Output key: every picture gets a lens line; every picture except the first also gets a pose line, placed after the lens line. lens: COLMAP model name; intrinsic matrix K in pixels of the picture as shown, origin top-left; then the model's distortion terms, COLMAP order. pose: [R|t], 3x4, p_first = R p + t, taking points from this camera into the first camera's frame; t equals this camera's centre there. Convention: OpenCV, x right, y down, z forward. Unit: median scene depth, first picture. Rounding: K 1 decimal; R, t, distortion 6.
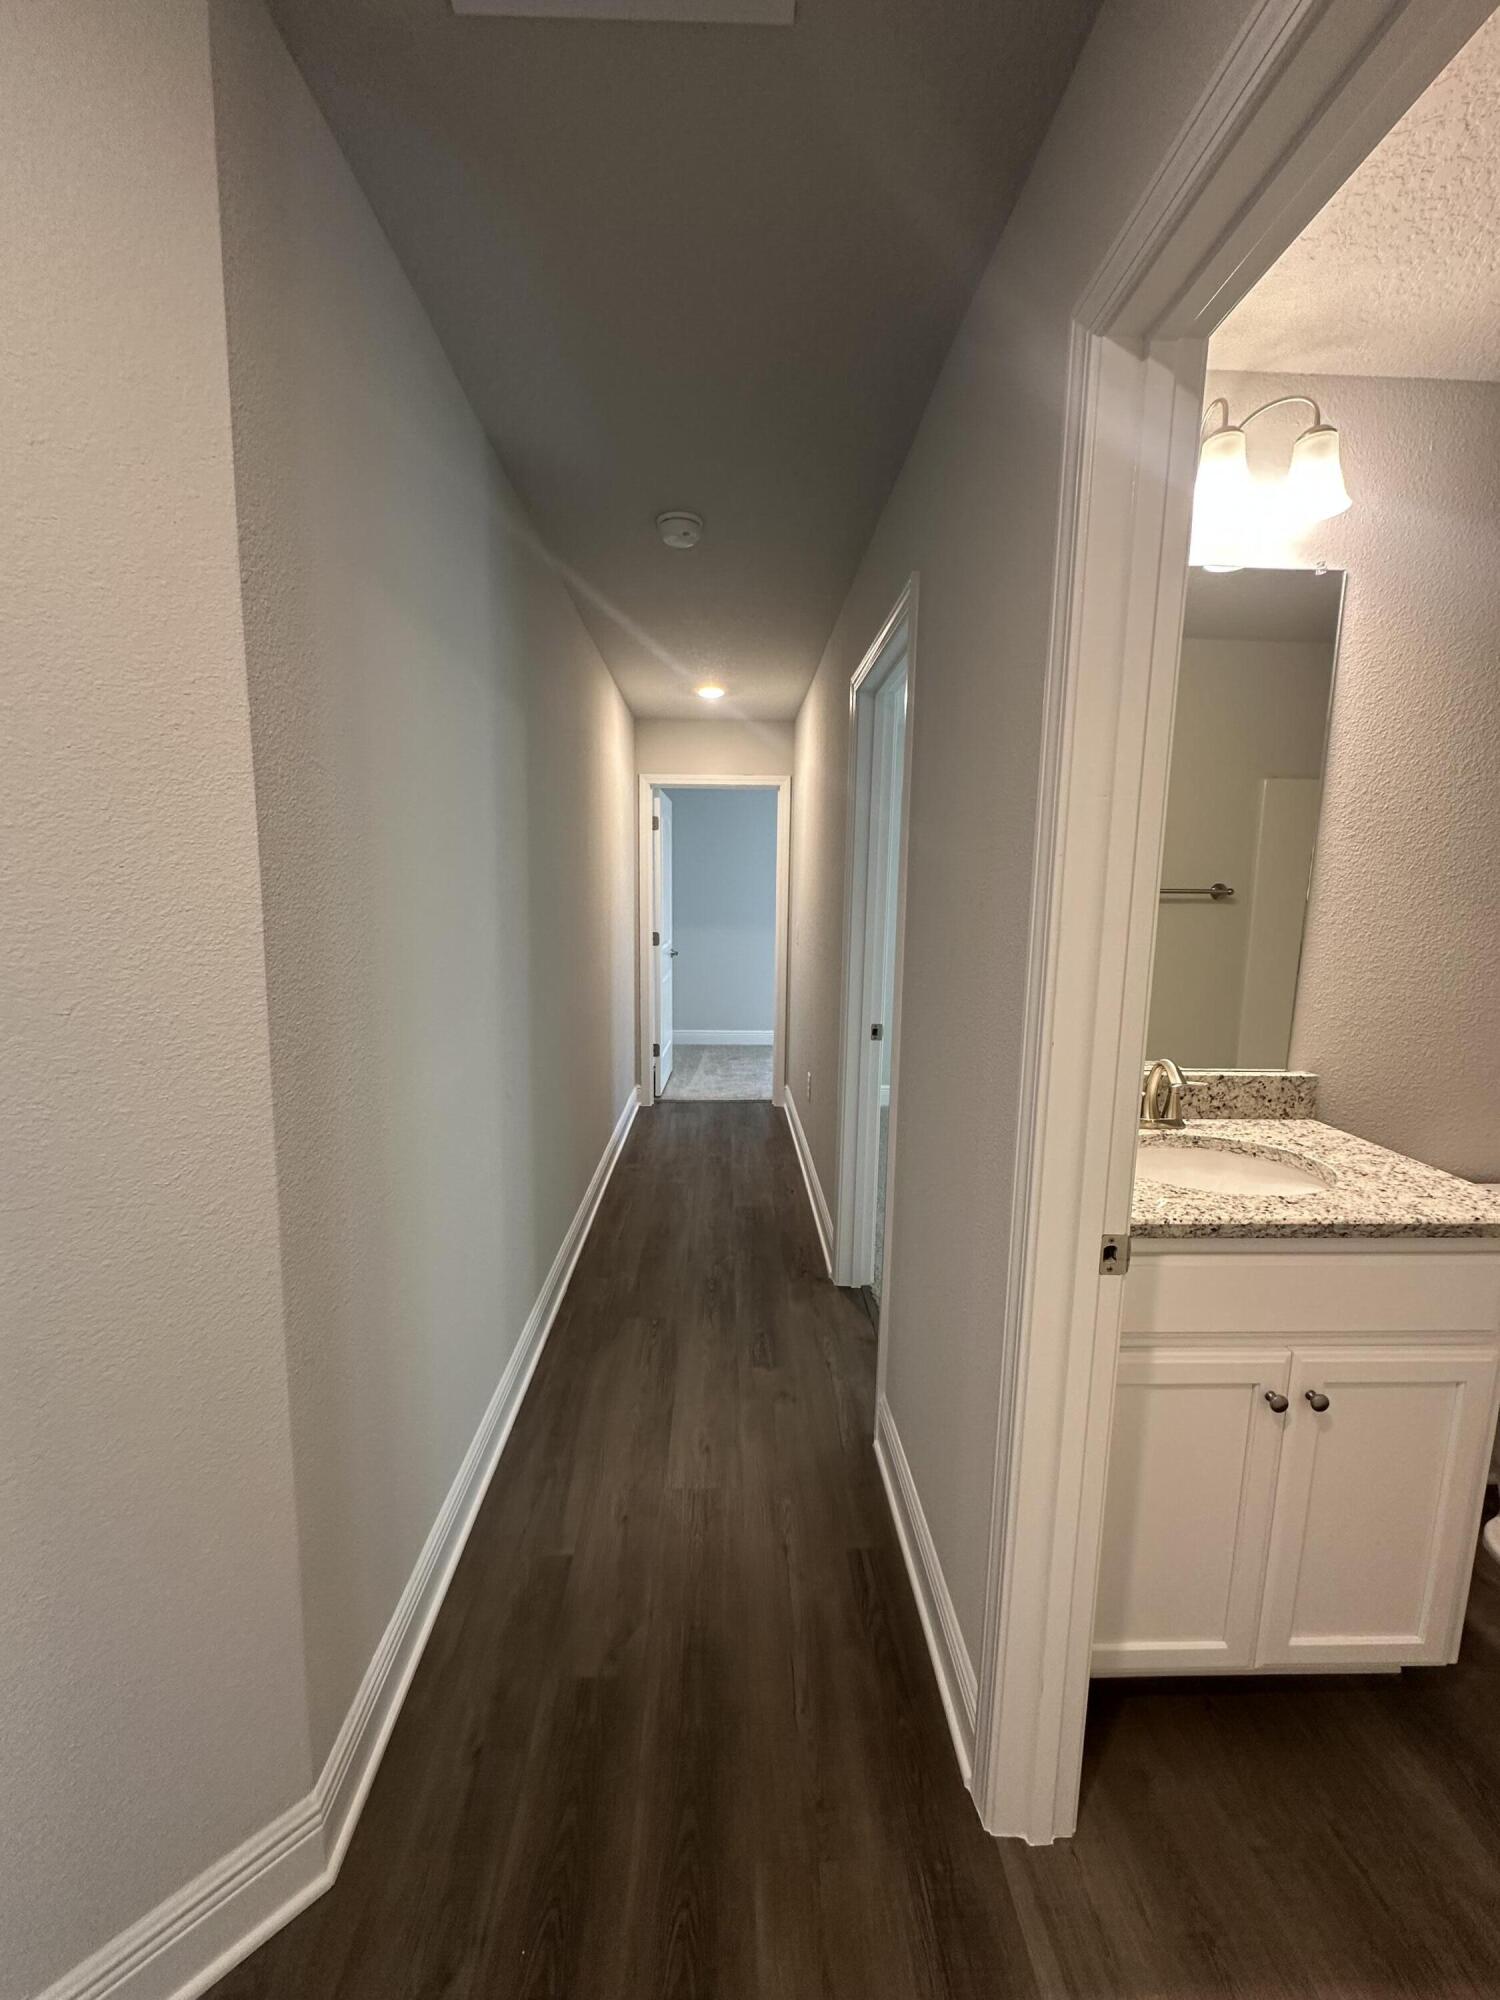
lens RADIAL K [[794.4, 0, 746.2], [0, 794.4, 995.4], [0, 0, 1]] dist [-0.002229, -0.000236]
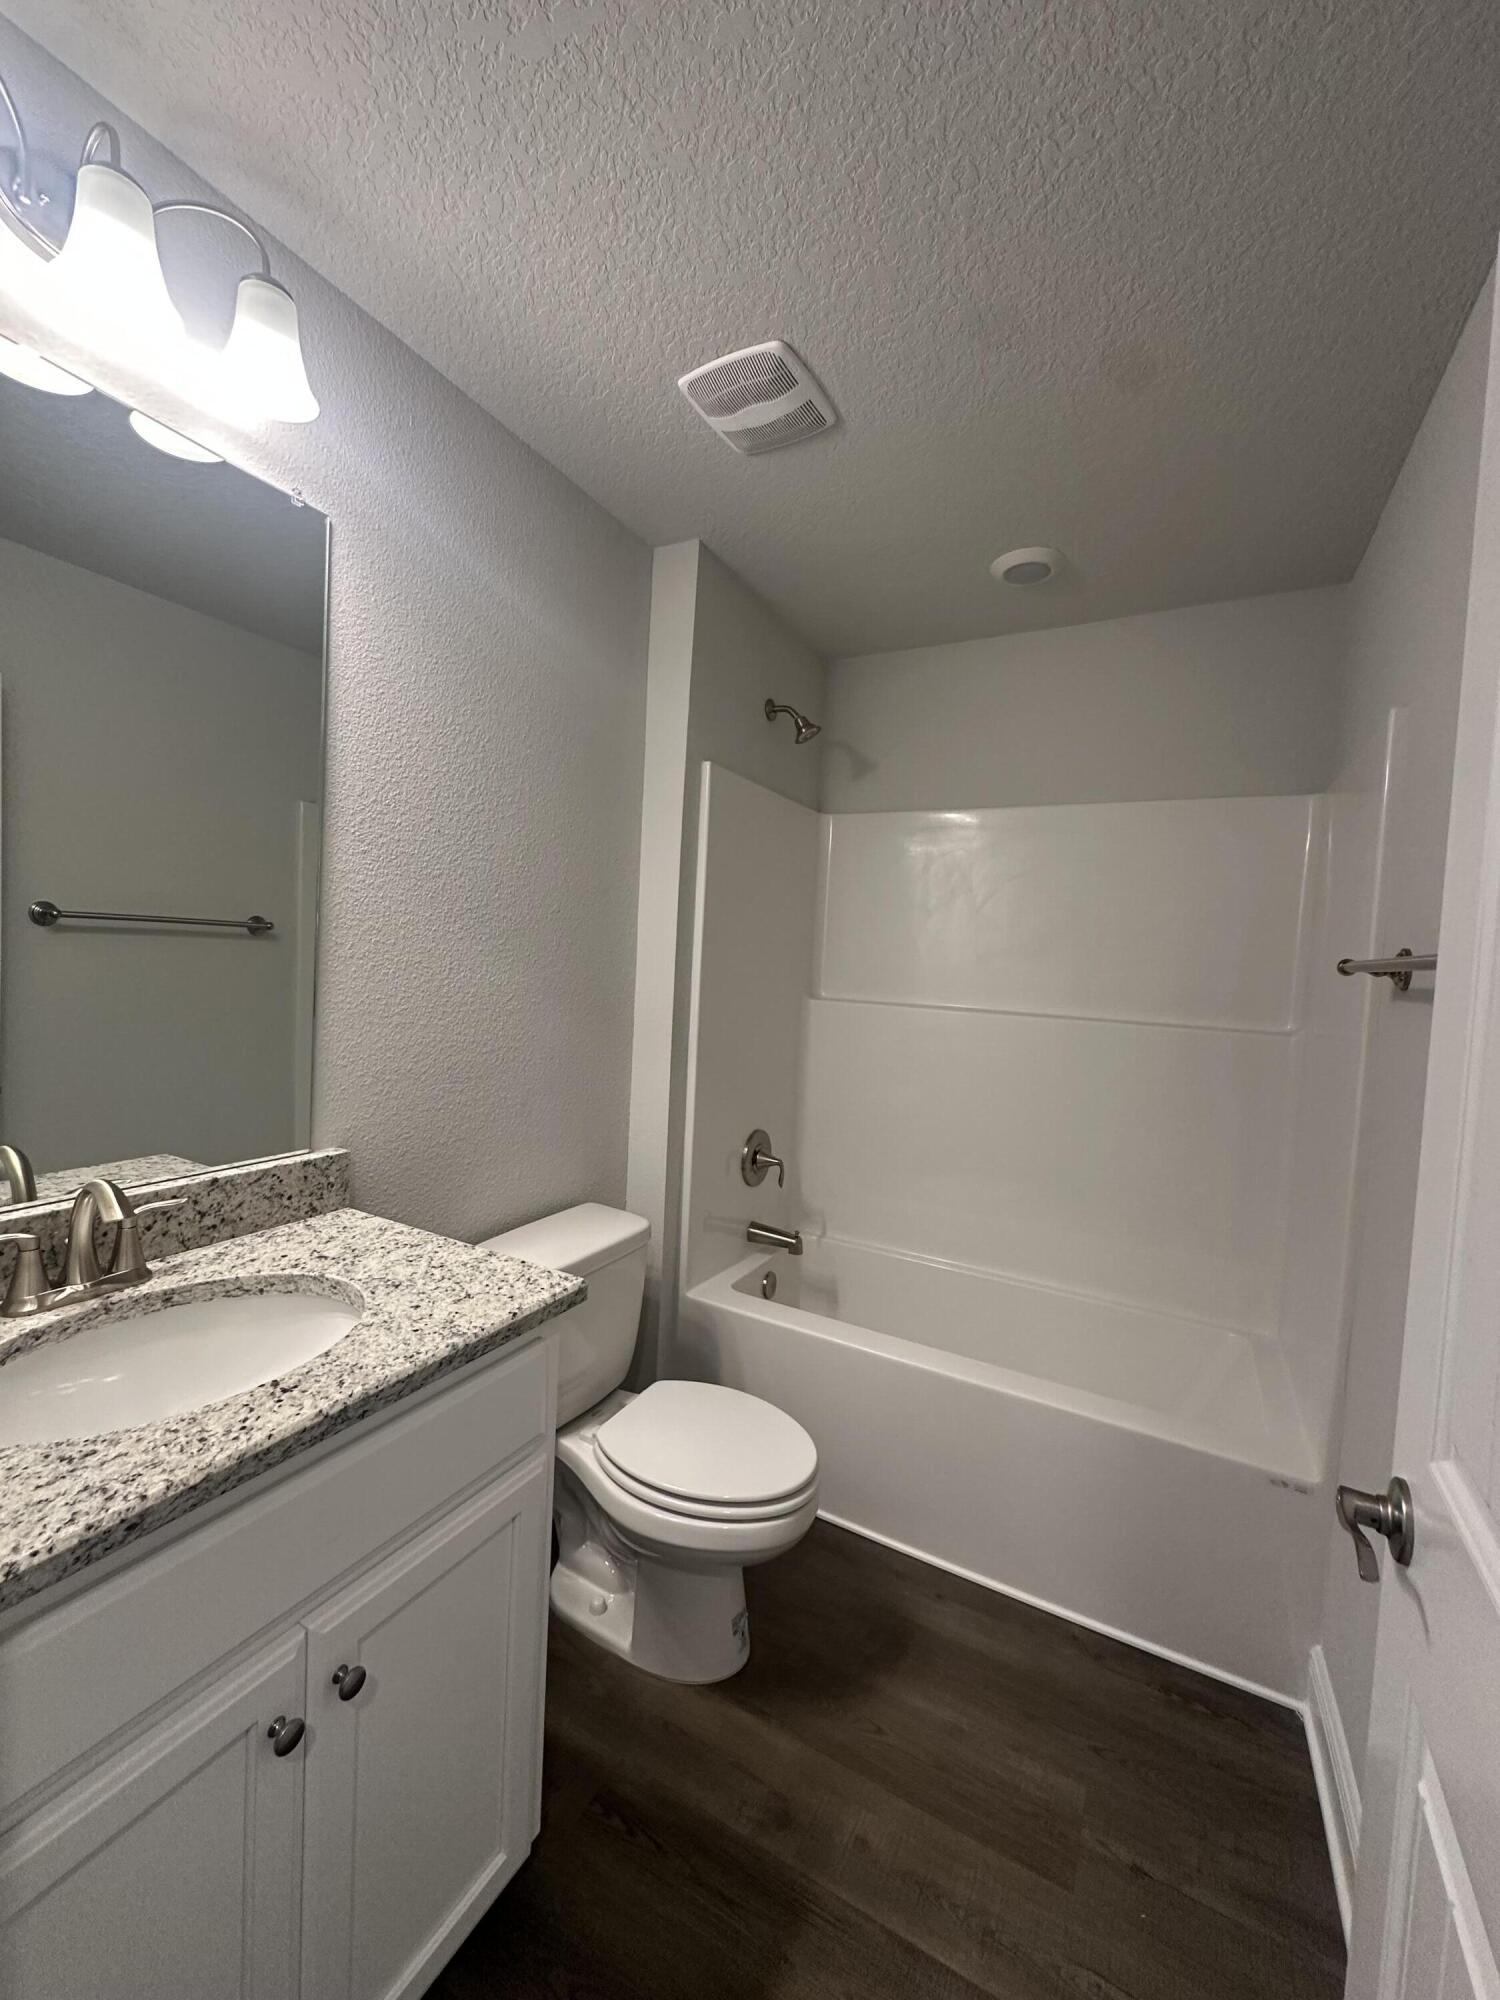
lens RADIAL K [[794.4, 0, 765.2], [0, 794.4, 1006.3], [0, 0, 1]] dist [-0.002229, -0.000236]
pose [[0.489910, -0.040150, 0.870848, 0.283036], [0.077253, 0.997008, 0.002506, -0.013386], [-0.868344, 0.066048, 0.491546, 0.285842]]
